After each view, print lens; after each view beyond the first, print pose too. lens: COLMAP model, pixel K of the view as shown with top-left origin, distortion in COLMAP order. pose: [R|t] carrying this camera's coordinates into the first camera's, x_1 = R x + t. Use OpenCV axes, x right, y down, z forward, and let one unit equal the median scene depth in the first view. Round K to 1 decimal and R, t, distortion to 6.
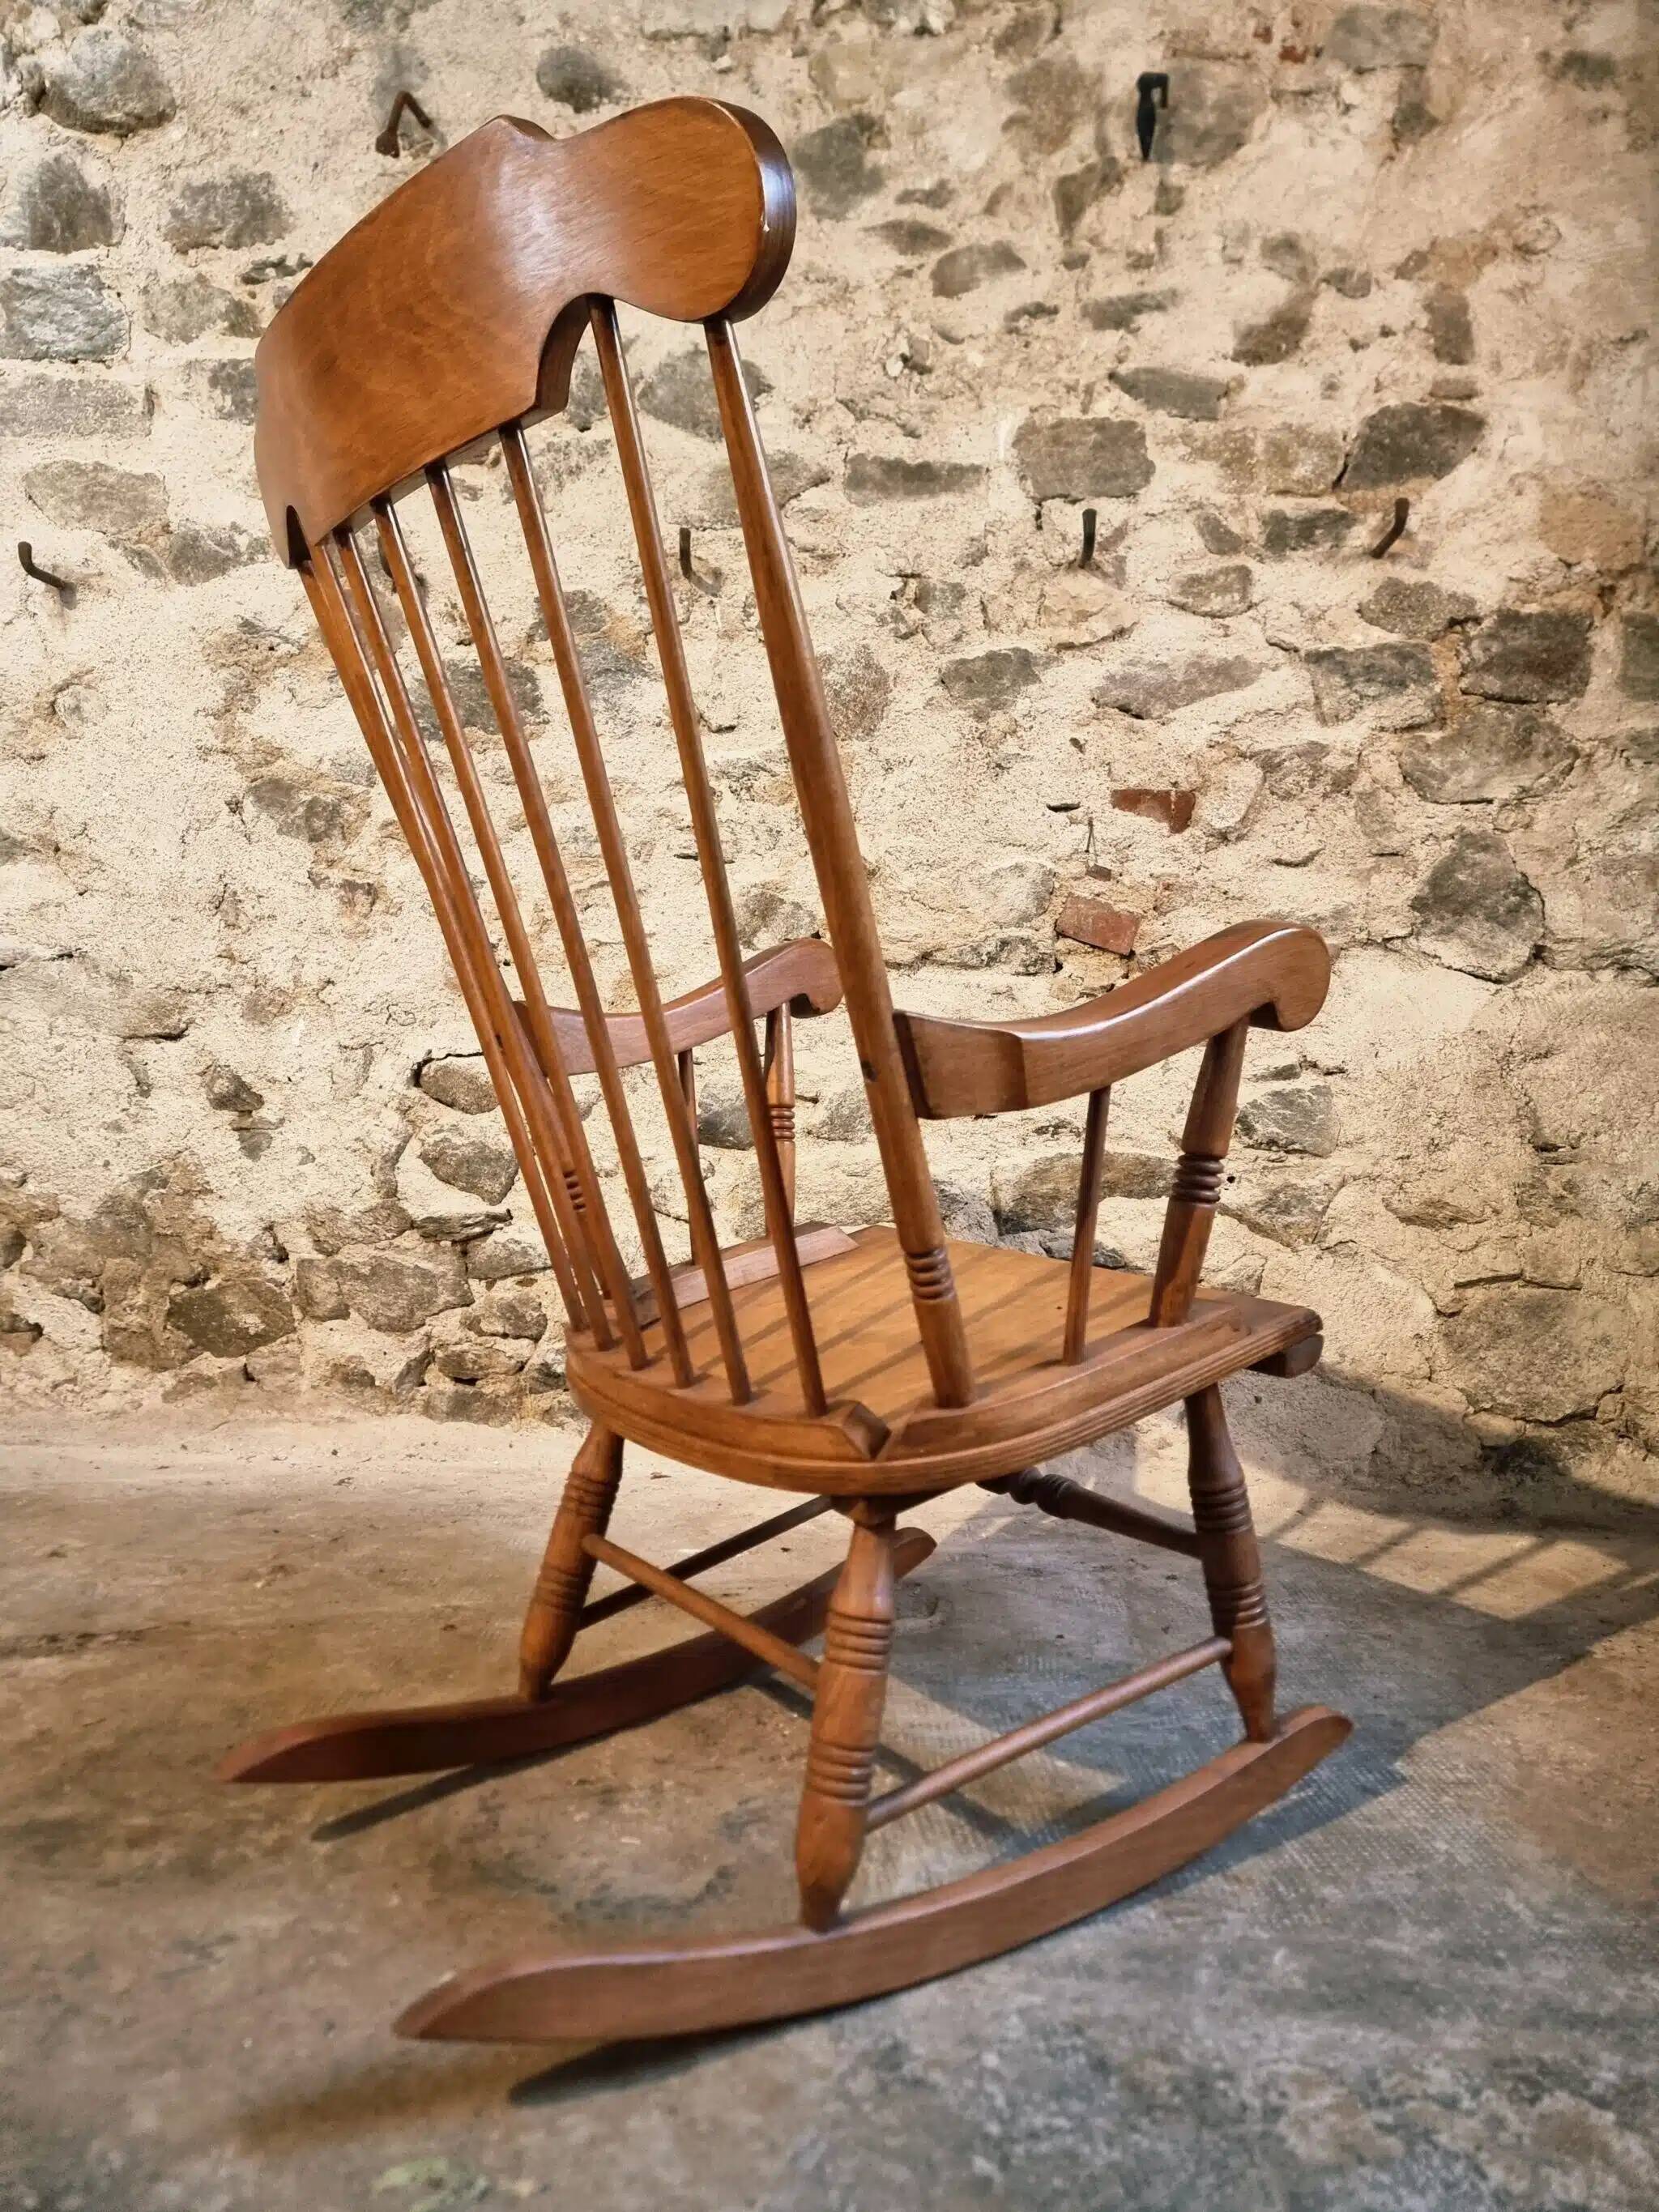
lens RADIAL K [[1539.5, 0, 831.3], [0, 1539.5, 1113.0], [0, 0, 1]] dist [0.071205, -0.066542]
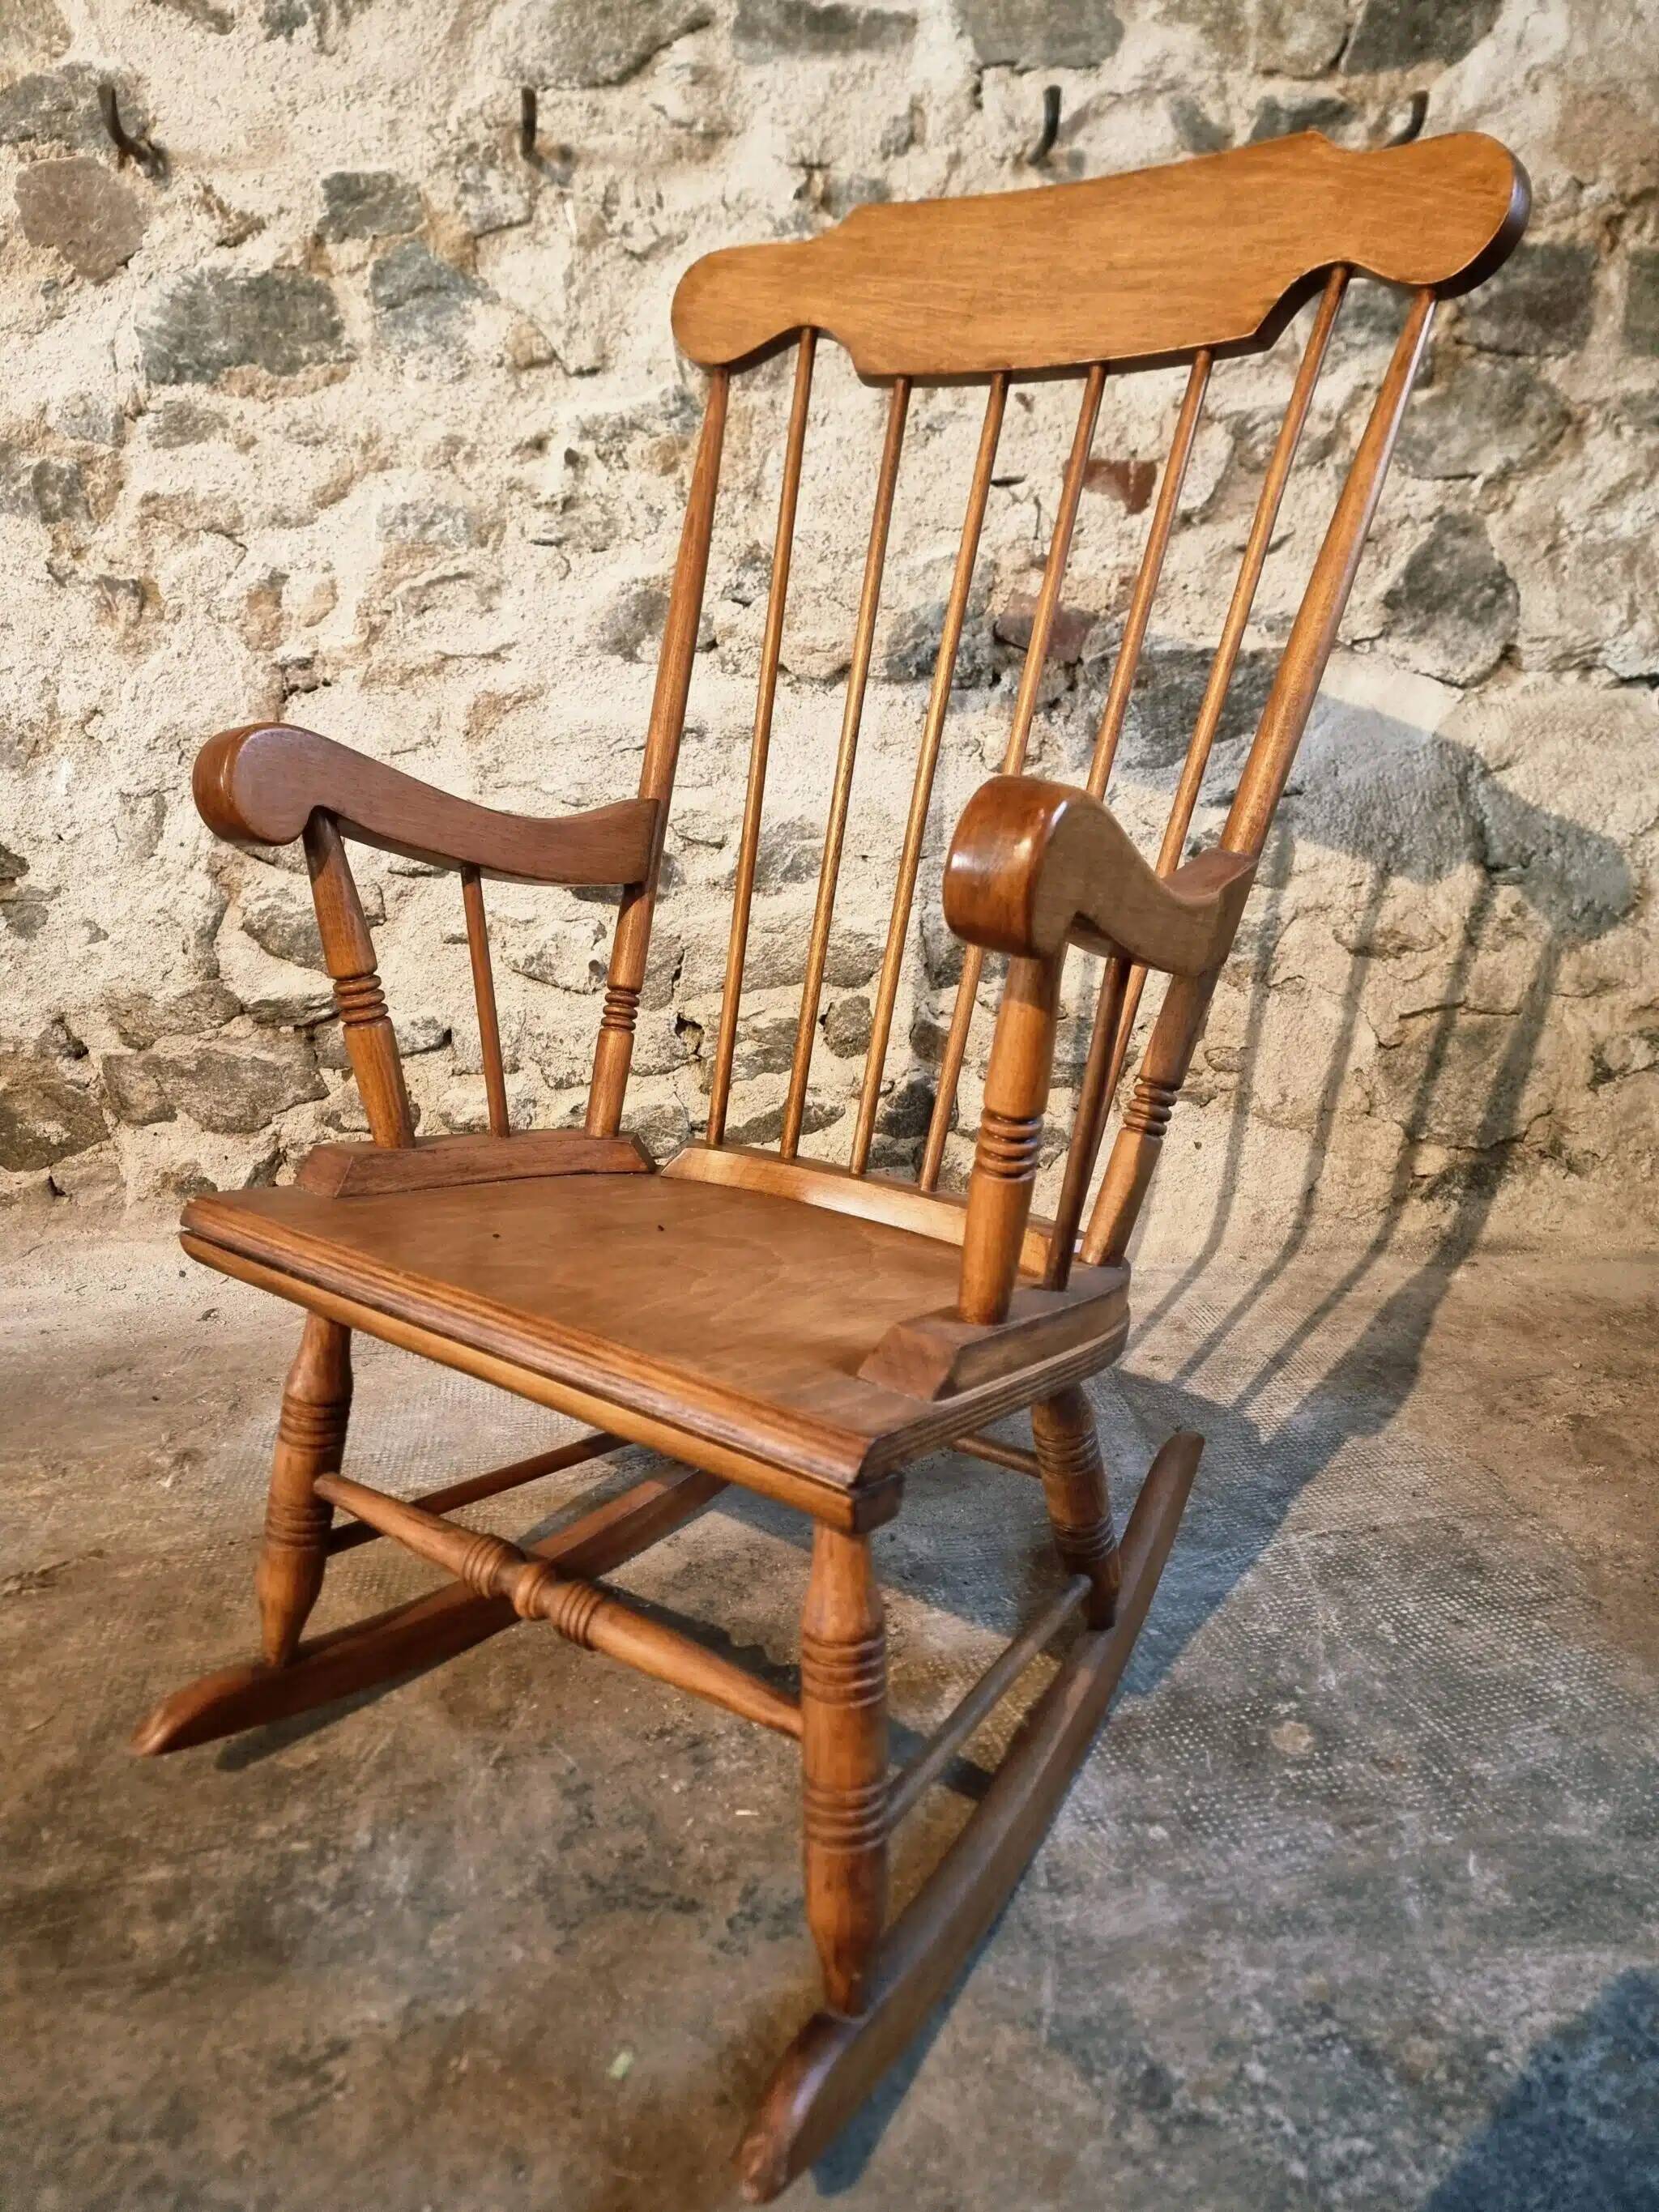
lens RADIAL K [[1539.5, 0, 812.3], [0, 1539.5, 1102.0], [0, 0, 1]] dist [0.071205, -0.066542]
pose [[0.983398, -0.067929, 0.168271, -0.119287], [0.026634, 0.971280, 0.236443, -0.074181], [-0.179499, -0.228036, 0.956964, 0.133790]]
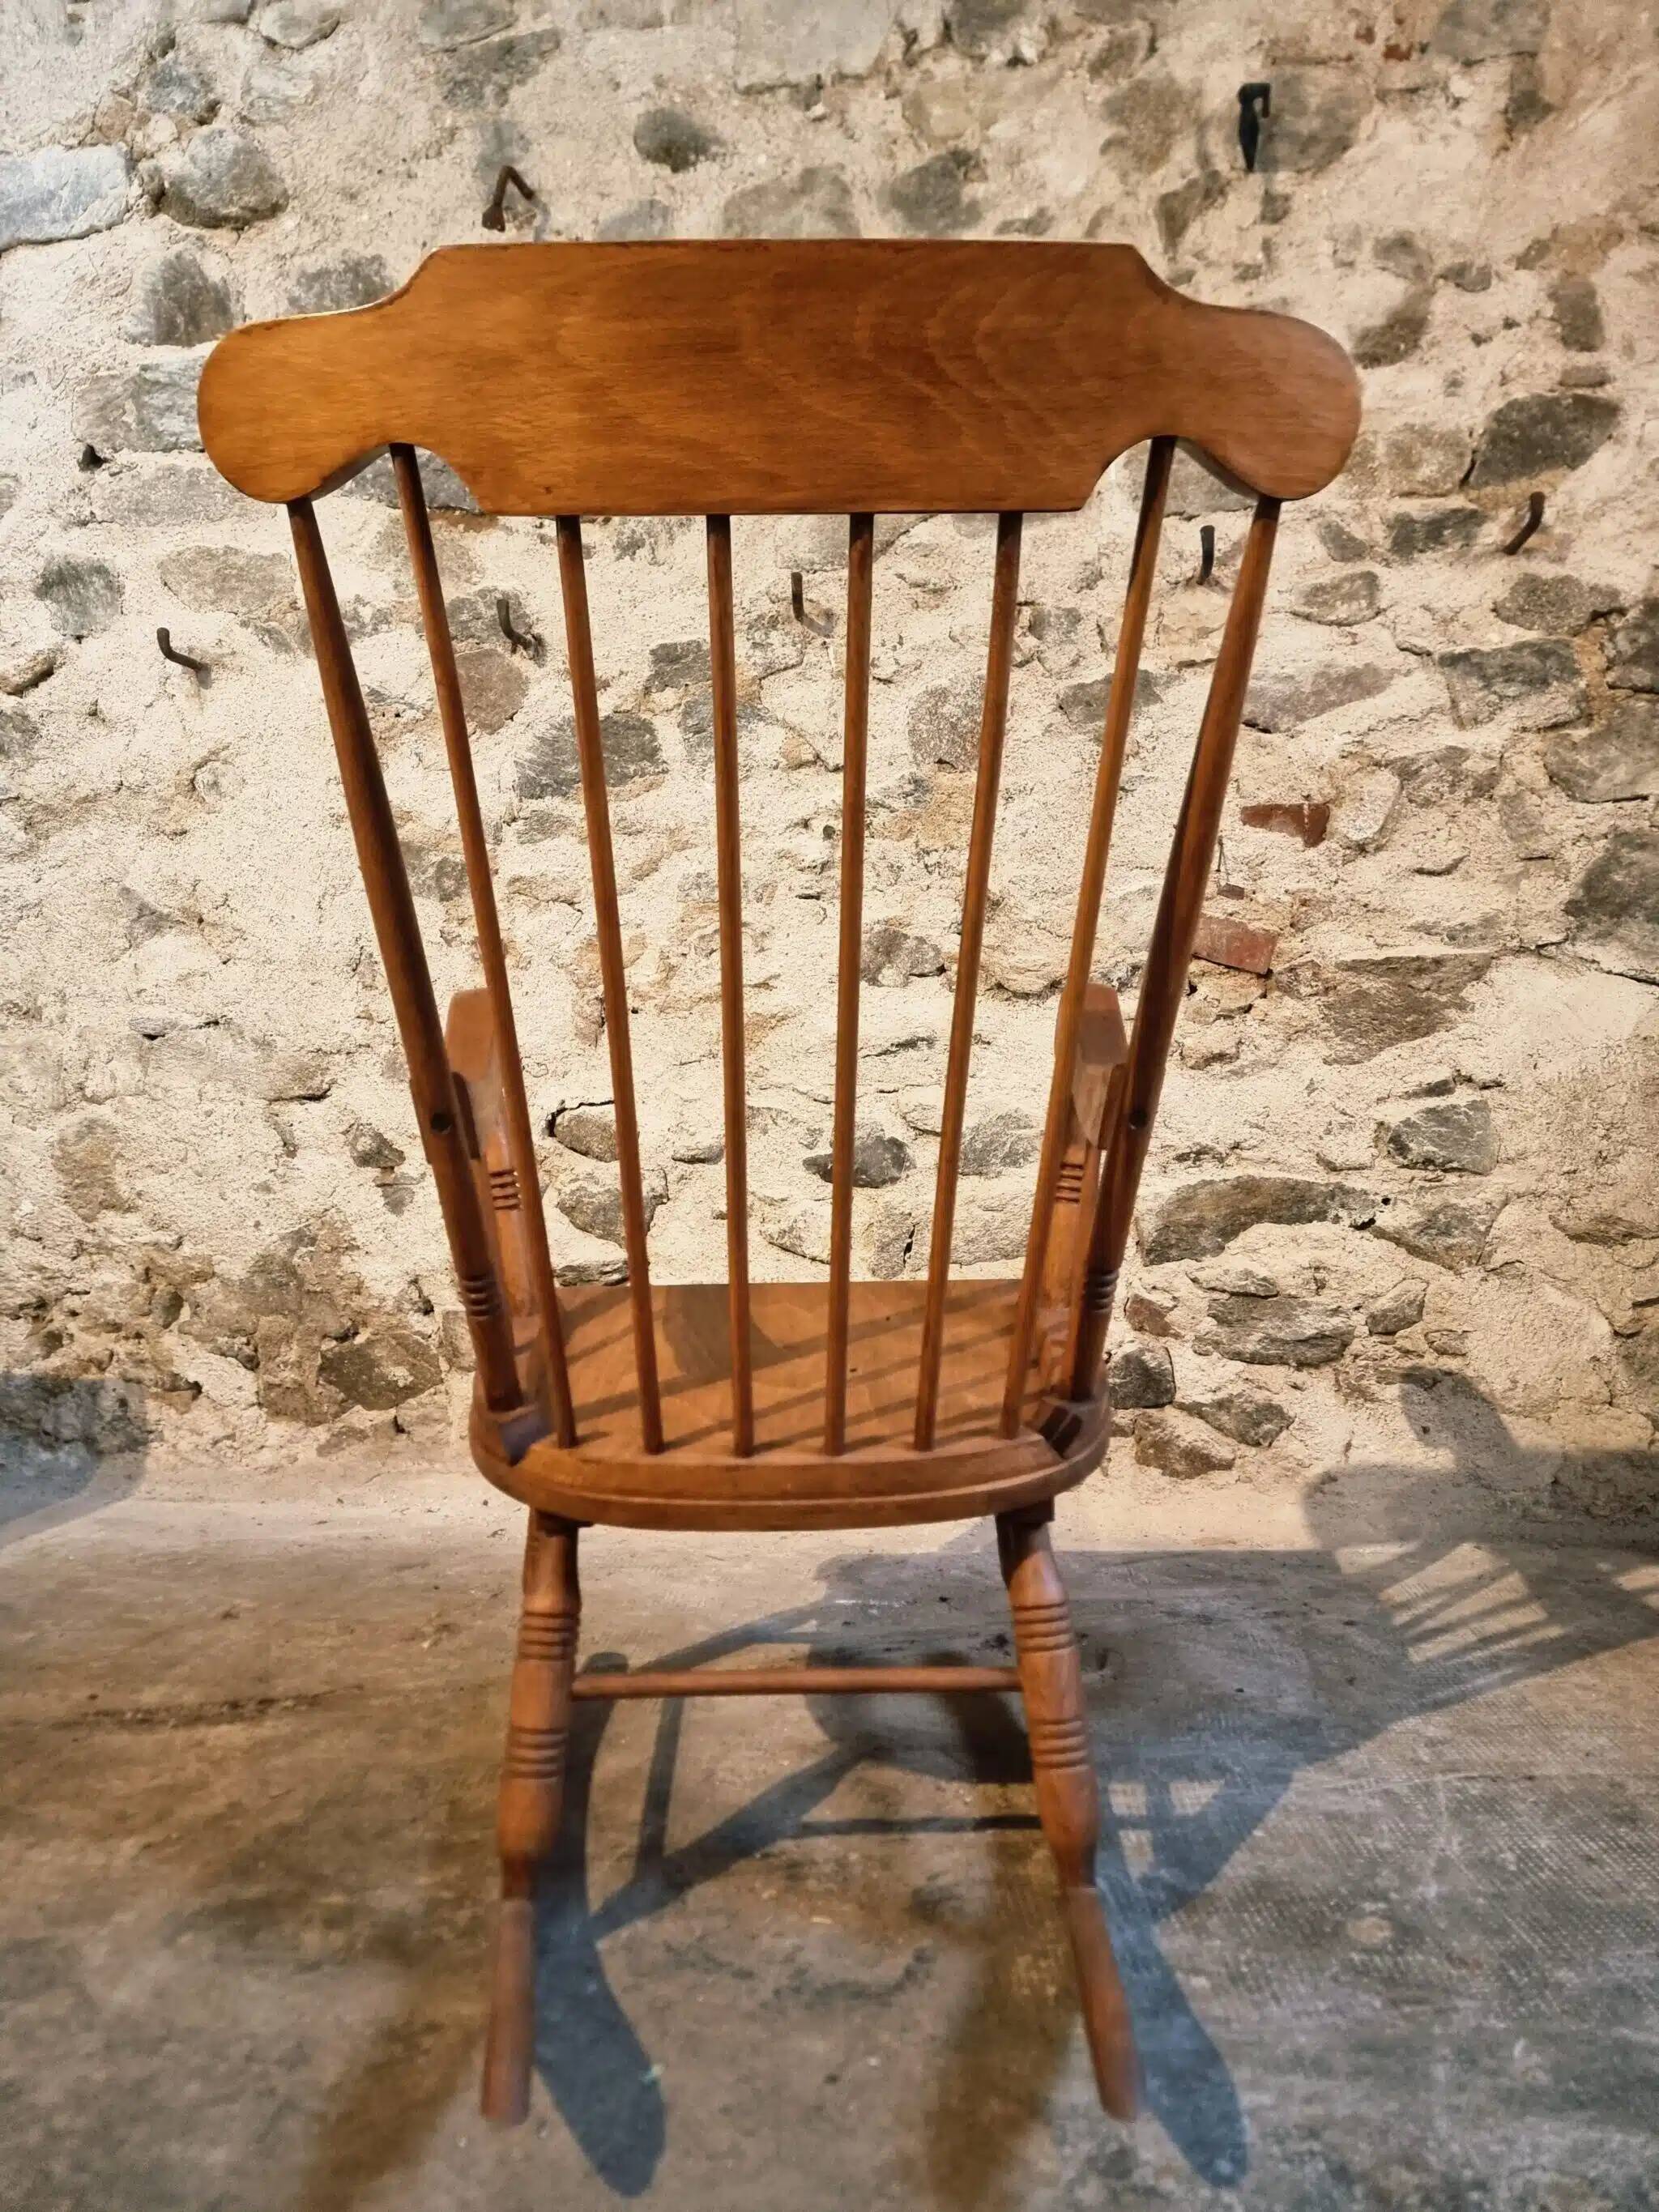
lens RADIAL K [[1539.5, 0, 818.6], [0, 1539.5, 1097.2], [0, 0, 1]] dist [0.071205, -0.066542]
pose [[0.996571, -0.041225, -0.071741, -0.021901], [0.039874, 0.999001, -0.020169, -0.016656], [0.072501, 0.017239, 0.997219, 0.007418]]
